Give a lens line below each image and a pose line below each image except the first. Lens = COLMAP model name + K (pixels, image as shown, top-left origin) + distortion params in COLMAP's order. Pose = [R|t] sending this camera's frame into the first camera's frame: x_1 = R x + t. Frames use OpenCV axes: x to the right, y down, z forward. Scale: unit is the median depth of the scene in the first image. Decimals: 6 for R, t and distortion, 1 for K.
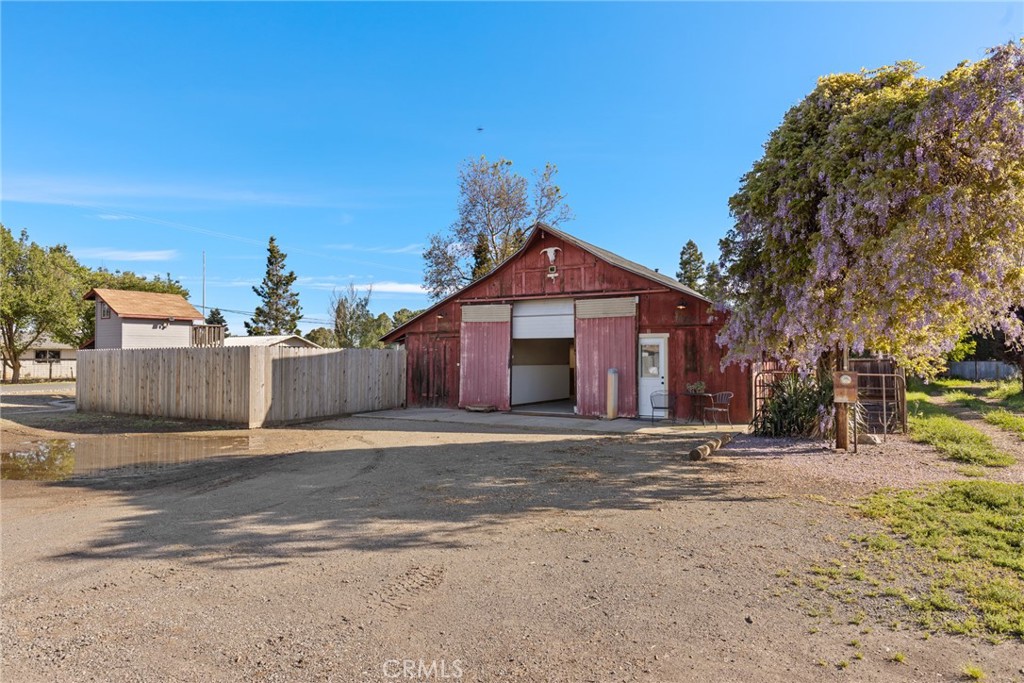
lens RADIAL K [[638.6, 0, 512.0], [0, 638.6, 341.5], [0, 0, 1]] dist [0.000218, 0.000058]
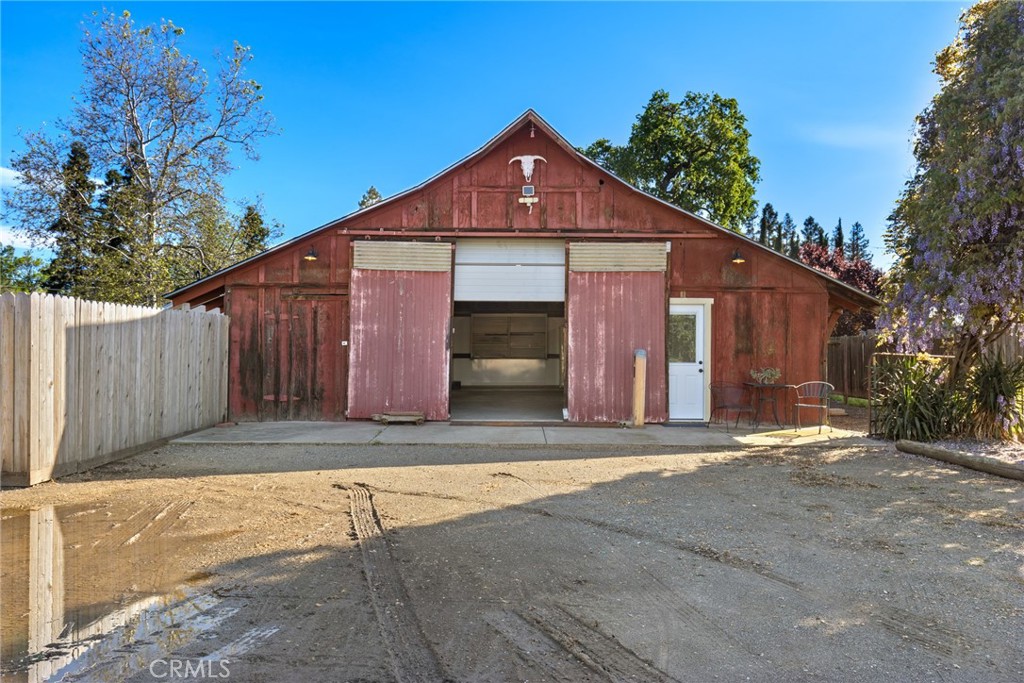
lens RADIAL K [[820.6, 0, 512.0], [0, 820.6, 341.5], [0, 0, 1]] dist [-0.007045, -0.003705]
pose [[0.860692, 0.007512, 0.509071, -0.362794], [-0.019212, 0.999658, 0.017731, 0.020518], [-0.508763, -0.025042, 0.860542, 0.320805]]
